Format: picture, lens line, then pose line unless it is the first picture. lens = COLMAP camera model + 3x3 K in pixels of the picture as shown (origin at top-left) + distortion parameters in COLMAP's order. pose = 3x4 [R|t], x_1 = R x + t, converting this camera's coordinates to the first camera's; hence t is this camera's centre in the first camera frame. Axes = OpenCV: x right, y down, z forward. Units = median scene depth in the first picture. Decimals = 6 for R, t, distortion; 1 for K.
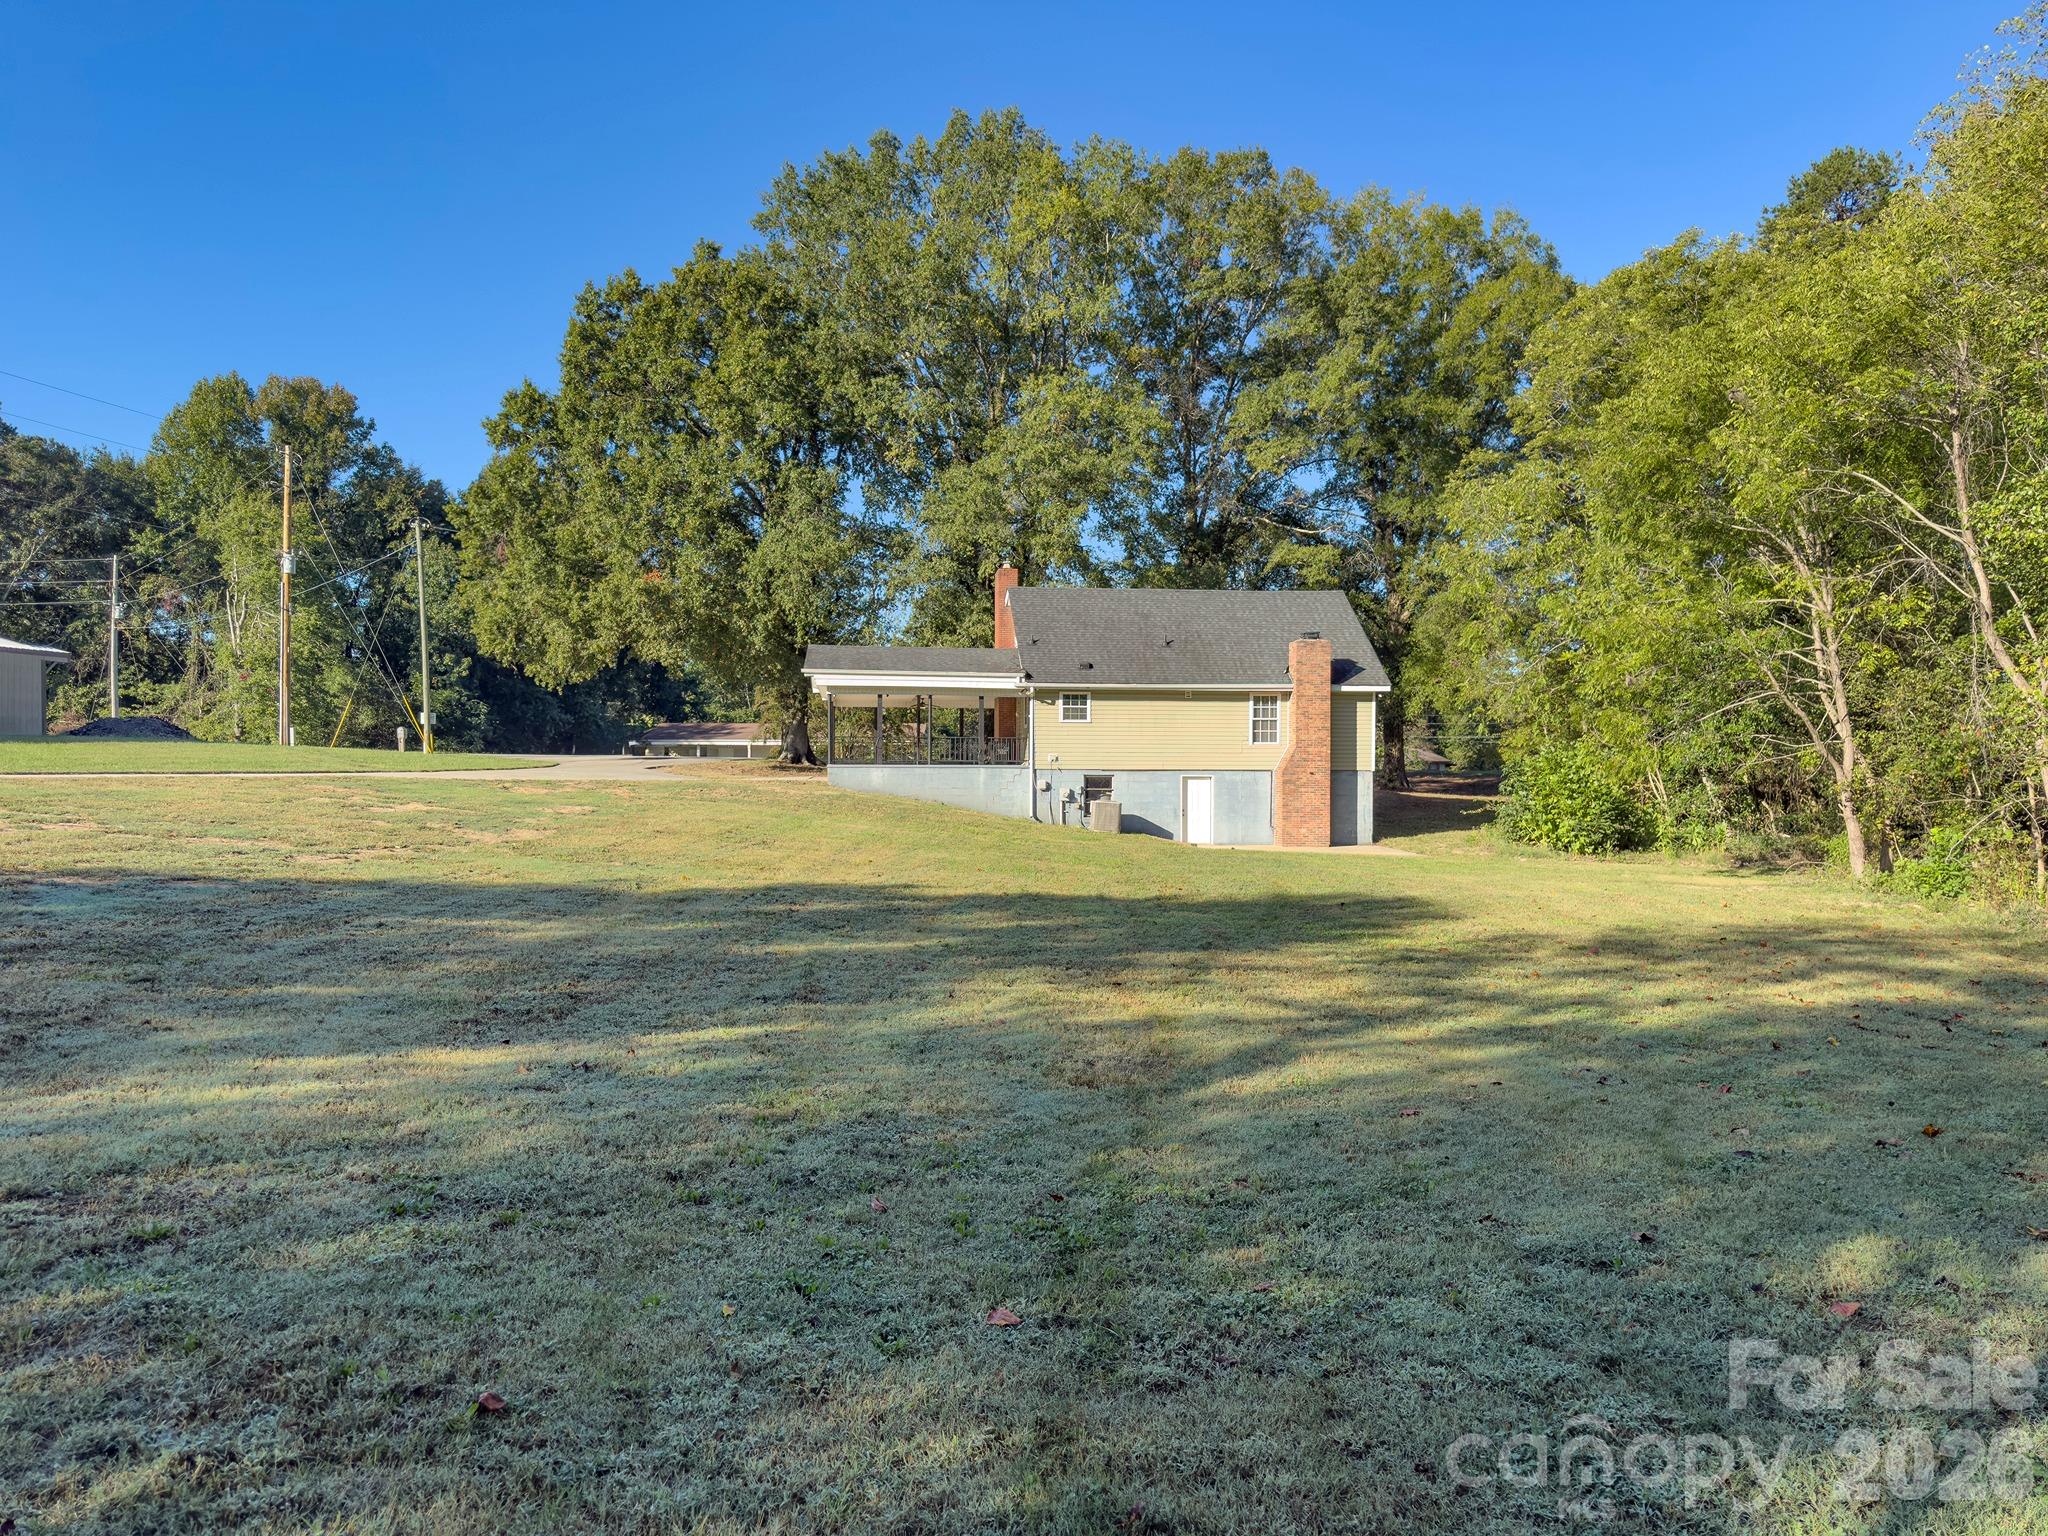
lens RADIAL K [[1482.4, 0, 1017.1], [0, 1482.4, 765.3], [0, 0, 1]] dist [0.013795, 0.002810]
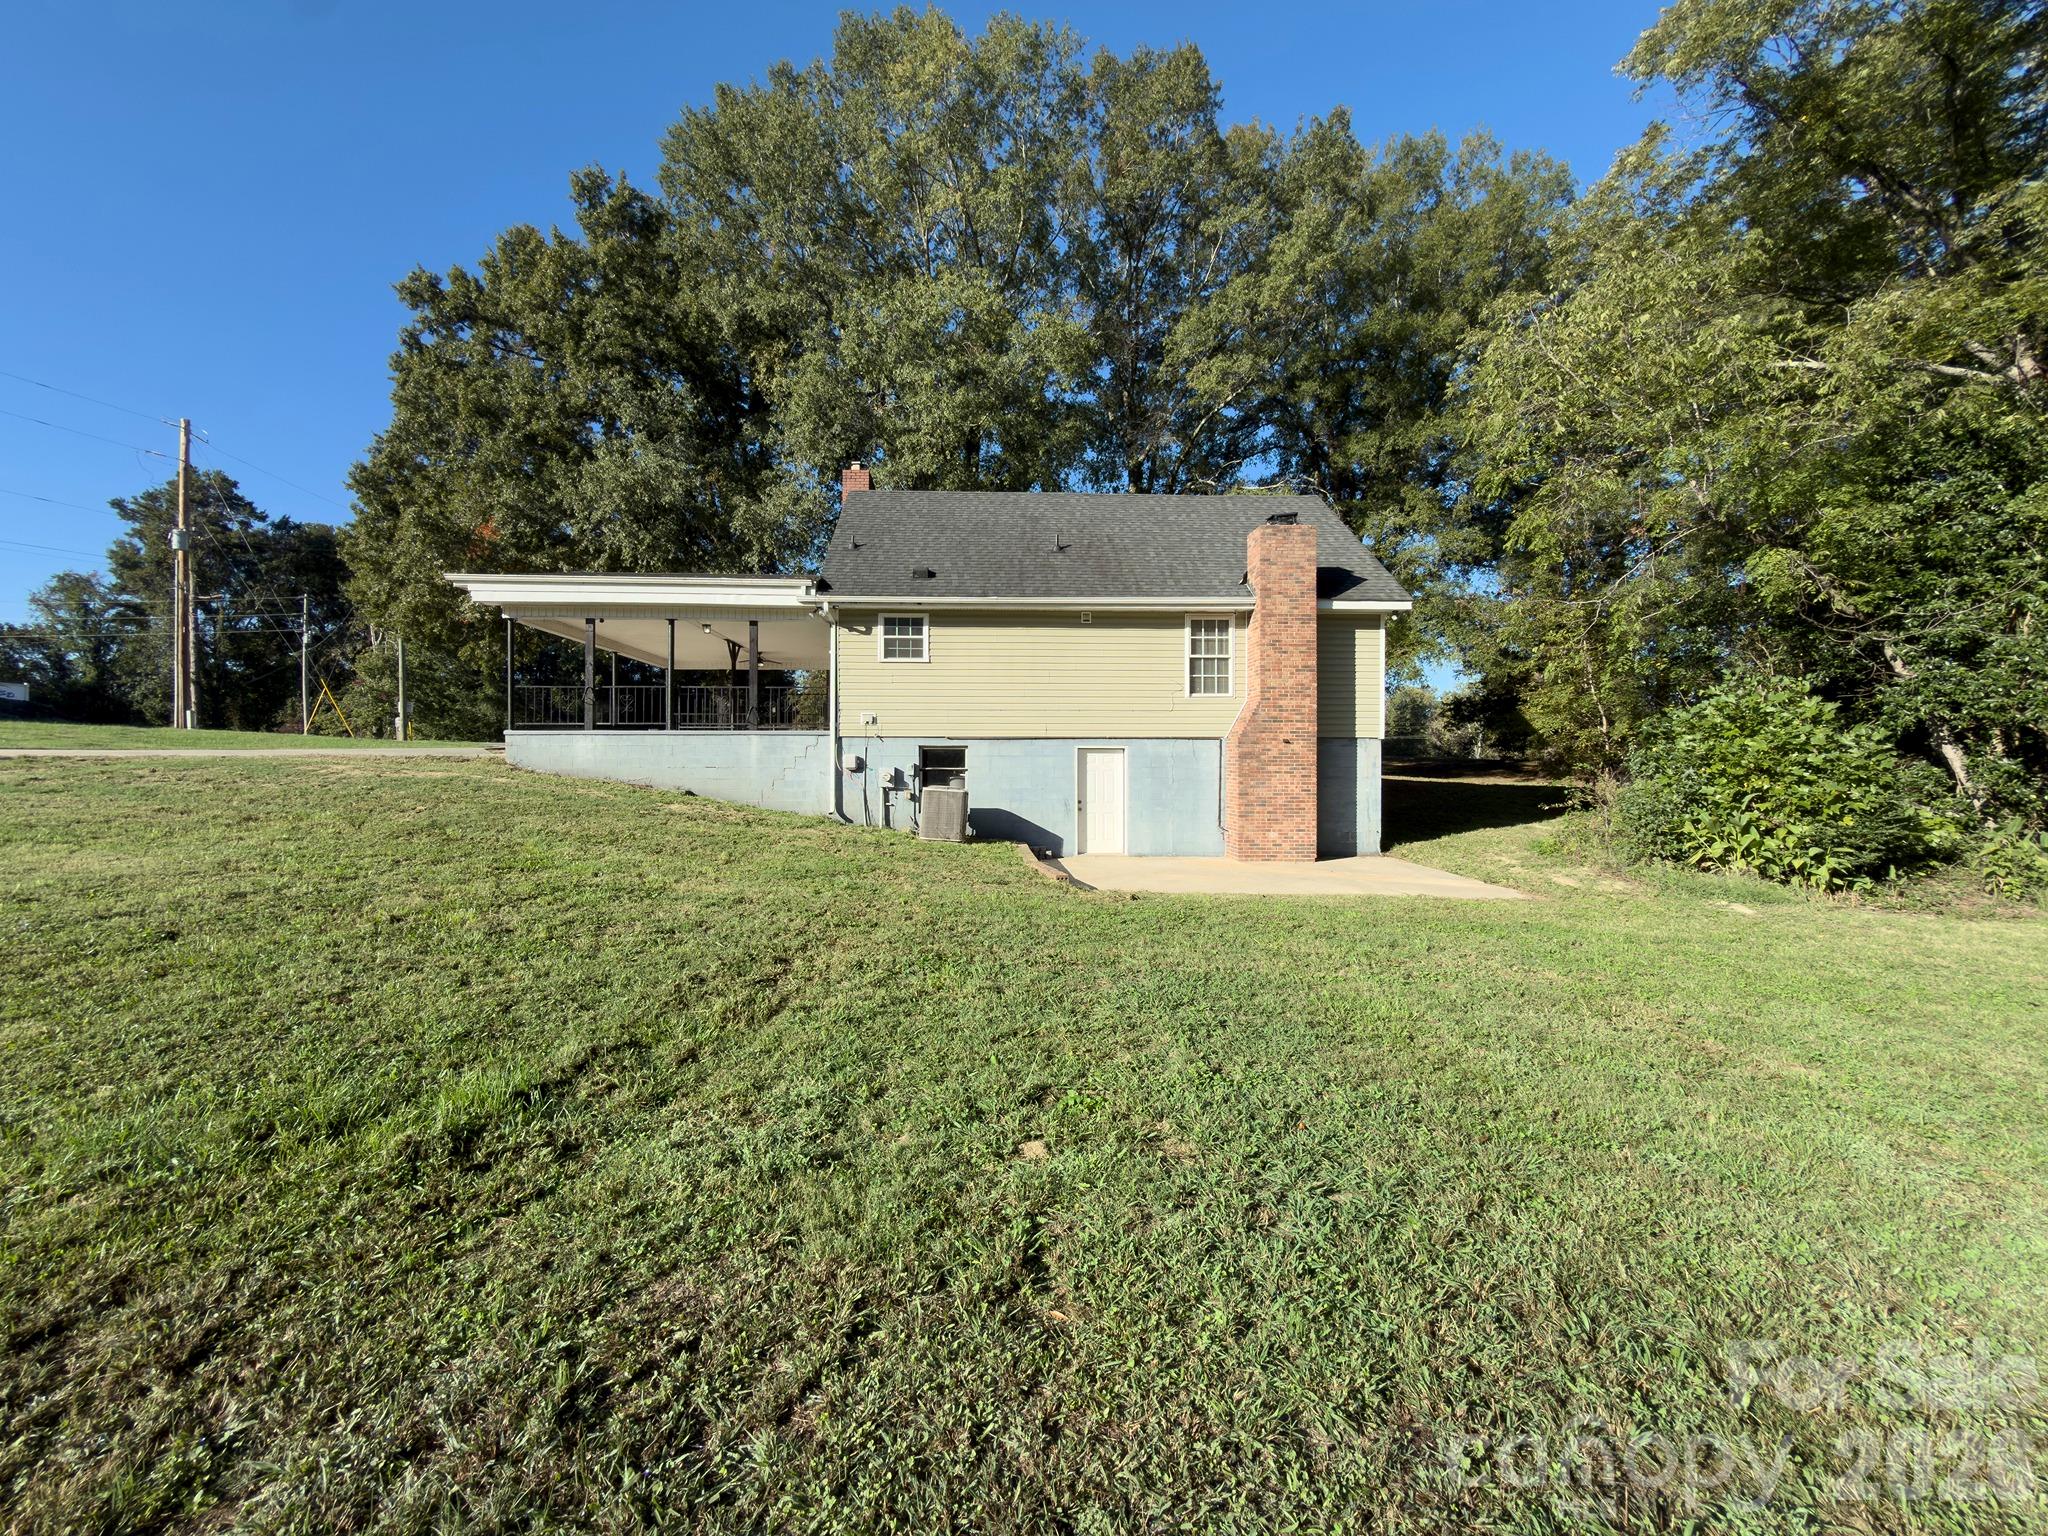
lens RADIAL K [[820.0, 0, 1029.5], [0, 820.0, 757.5], [0, 0, 1]] dist [0.006288, -0.000935]
pose [[0.998566, -0.002853, -0.053463, 0.109814], [0.002637, 0.999988, -0.004102, 0.013033], [0.053474, 0.003955, 0.998561, 0.651061]]
